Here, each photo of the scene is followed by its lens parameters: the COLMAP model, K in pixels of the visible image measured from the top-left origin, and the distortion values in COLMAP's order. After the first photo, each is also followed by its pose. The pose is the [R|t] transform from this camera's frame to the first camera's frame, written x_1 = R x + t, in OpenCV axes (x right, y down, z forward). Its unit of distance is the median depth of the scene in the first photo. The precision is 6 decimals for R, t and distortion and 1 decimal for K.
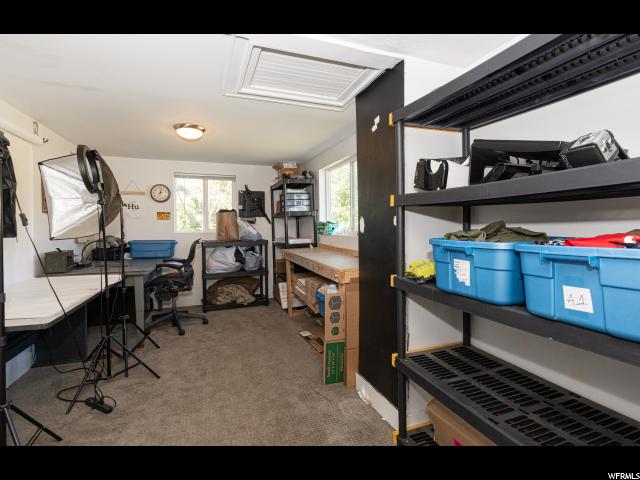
lens RADIAL K [[314.2, 0, 316.8], [0, 314.2, 236.1], [0, 0, 1]] dist [0.000751, 0.000035]
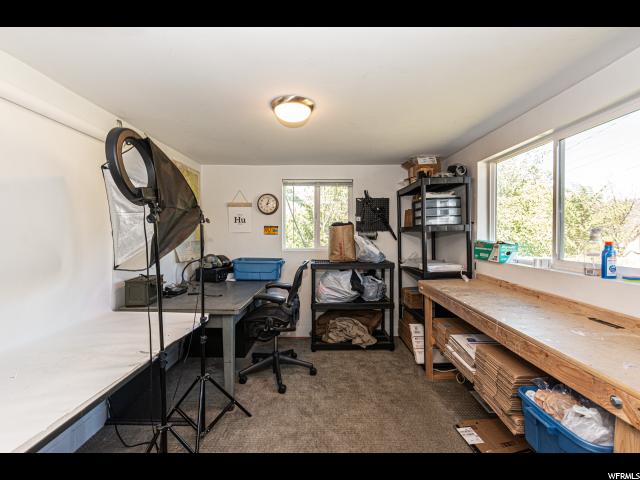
lens RADIAL K [[284.4, 0, 320.0], [0, 284.4, 240.0], [0, 0, 1]] dist [-0.000023, -0.000087]
pose [[0.941568, 0.014380, -0.336516, -0.099177], [-0.016419, 0.999860, -0.003215, -0.037773], [0.336422, 0.008552, 0.941672, 0.316544]]
